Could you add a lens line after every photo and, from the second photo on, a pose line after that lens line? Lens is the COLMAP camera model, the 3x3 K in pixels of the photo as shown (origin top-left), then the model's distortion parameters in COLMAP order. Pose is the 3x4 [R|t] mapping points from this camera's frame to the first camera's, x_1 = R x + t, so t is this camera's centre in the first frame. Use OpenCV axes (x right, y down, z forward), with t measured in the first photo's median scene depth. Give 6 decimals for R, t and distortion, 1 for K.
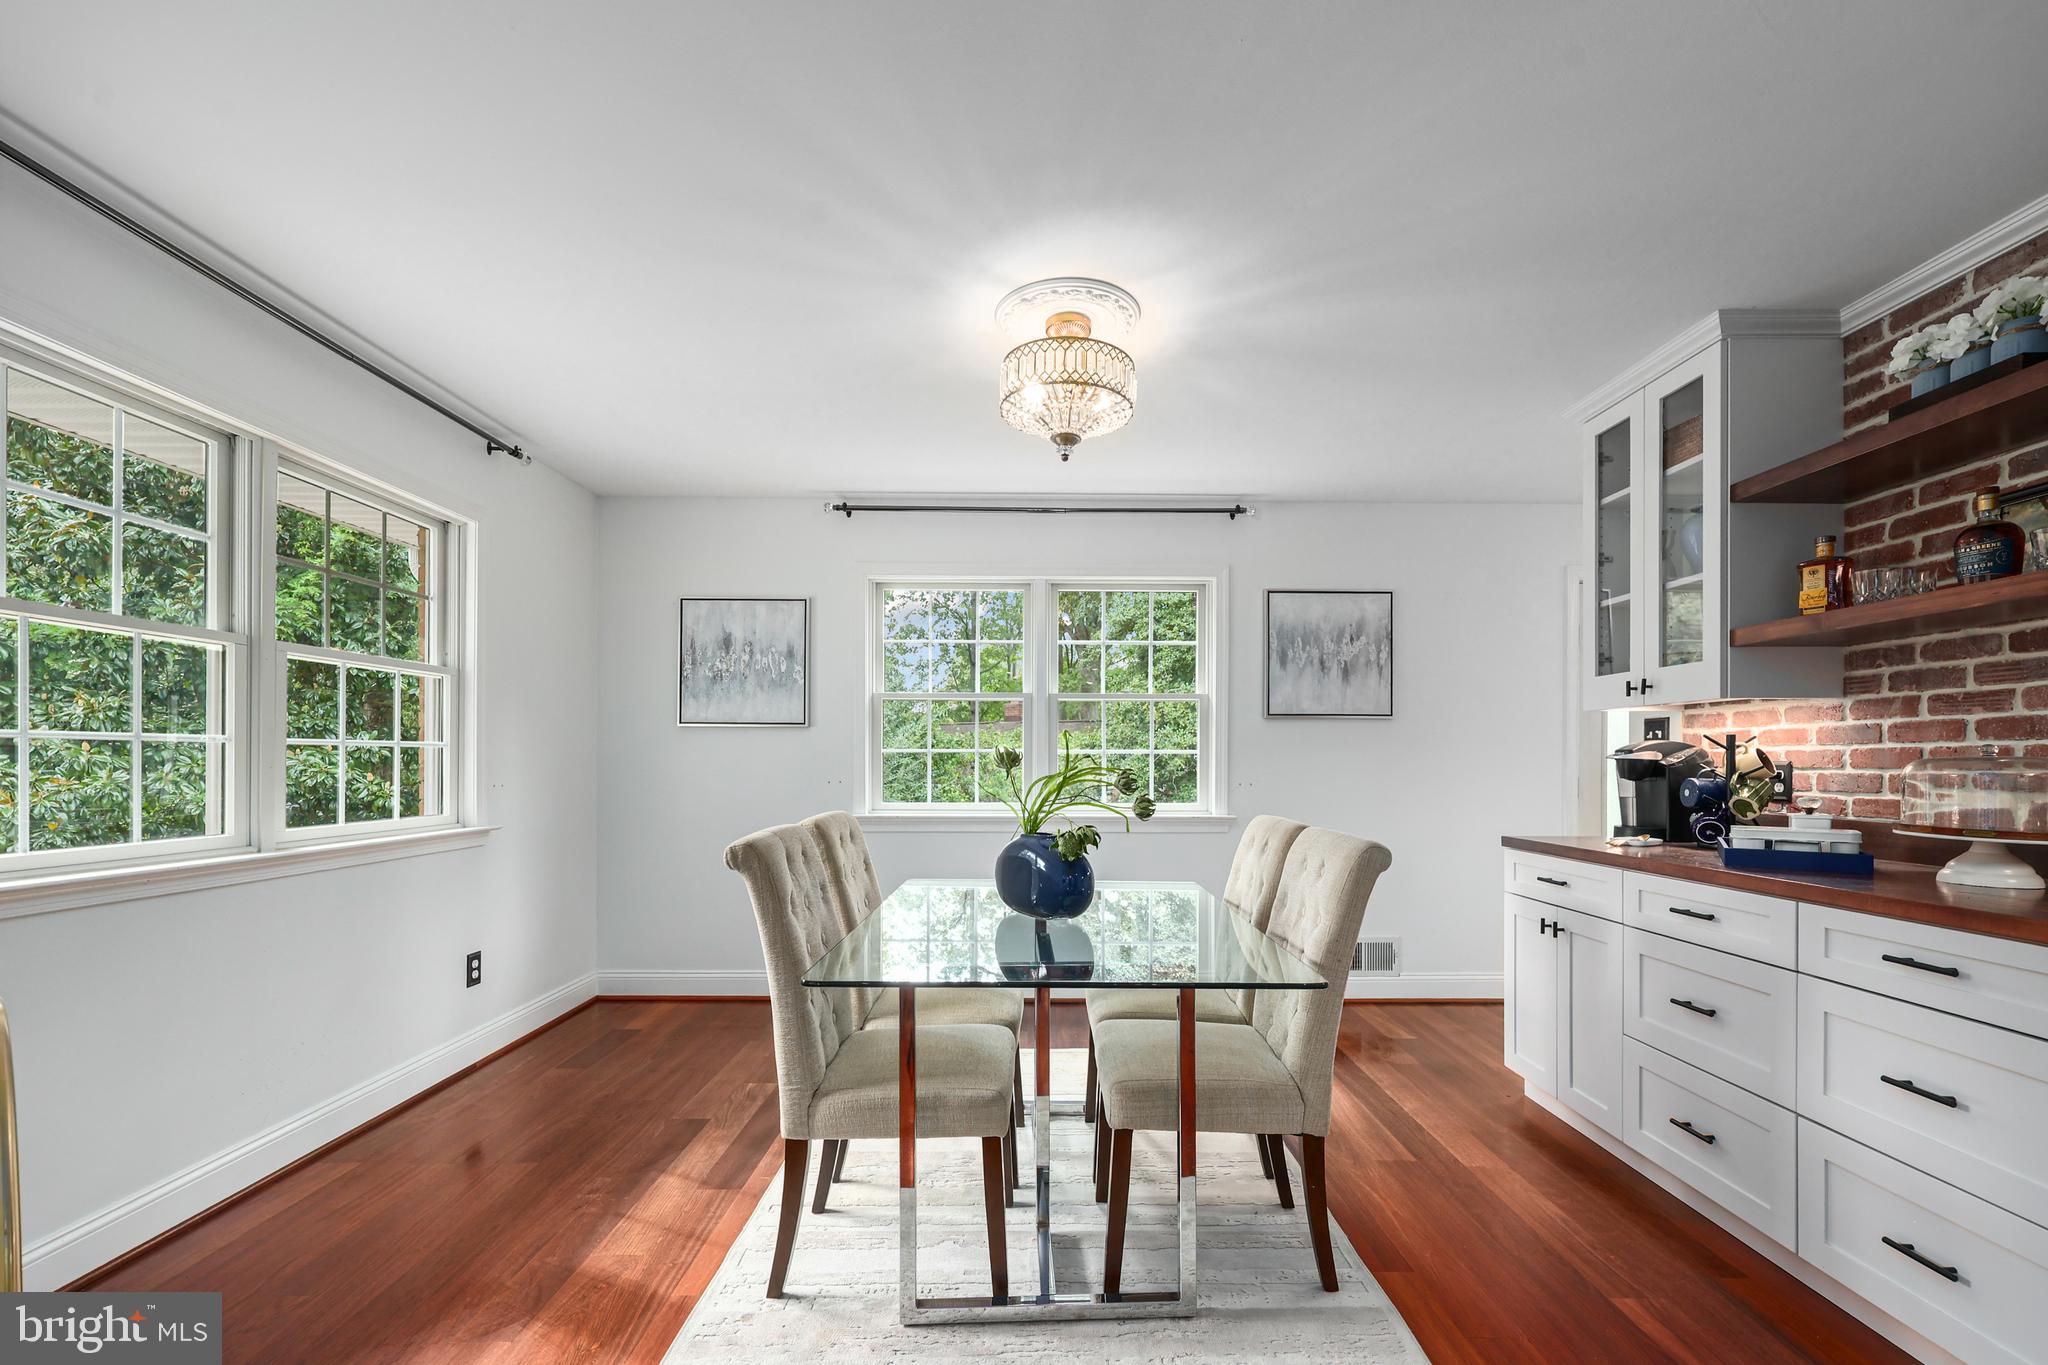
lens RADIAL K [[831.7, 0, 1051.2], [0, 831.7, 758.5], [0, 0, 1]] dist [0.003230, 0.000313]
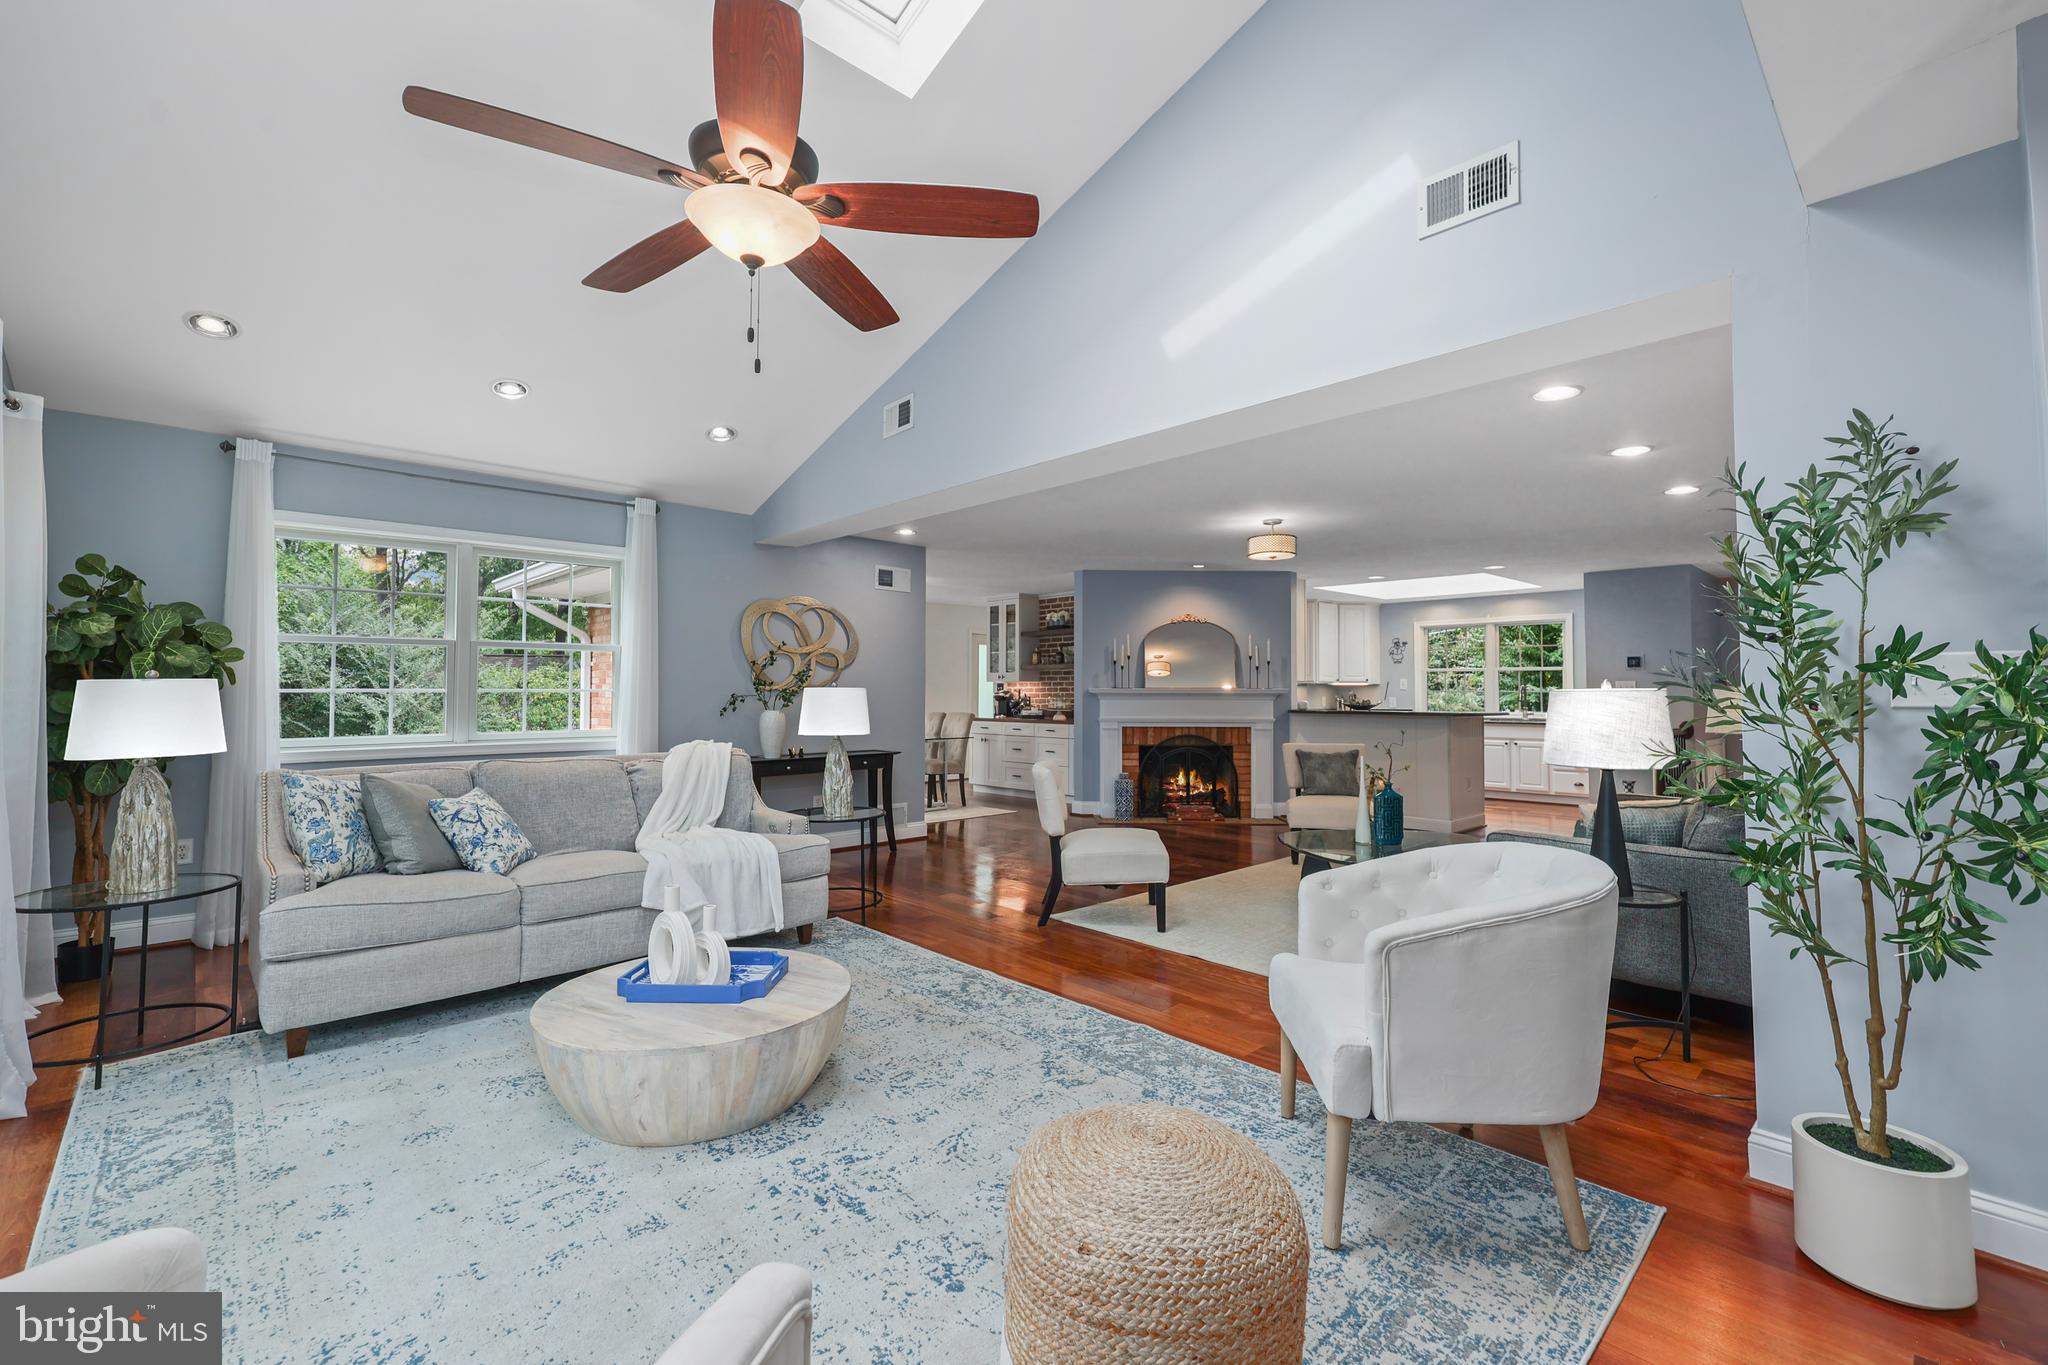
lens RADIAL K [[831.7, 0, 1018.1], [0, 831.7, 671.4], [0, 0, 1]] dist [0.003230, 0.000313]
pose [[0.725383, 0.018532, 0.688096, -2.019696], [-0.006279, 0.999774, -0.020308, -0.034487], [-0.688317, 0.010410, 0.725335, -1.978923]]
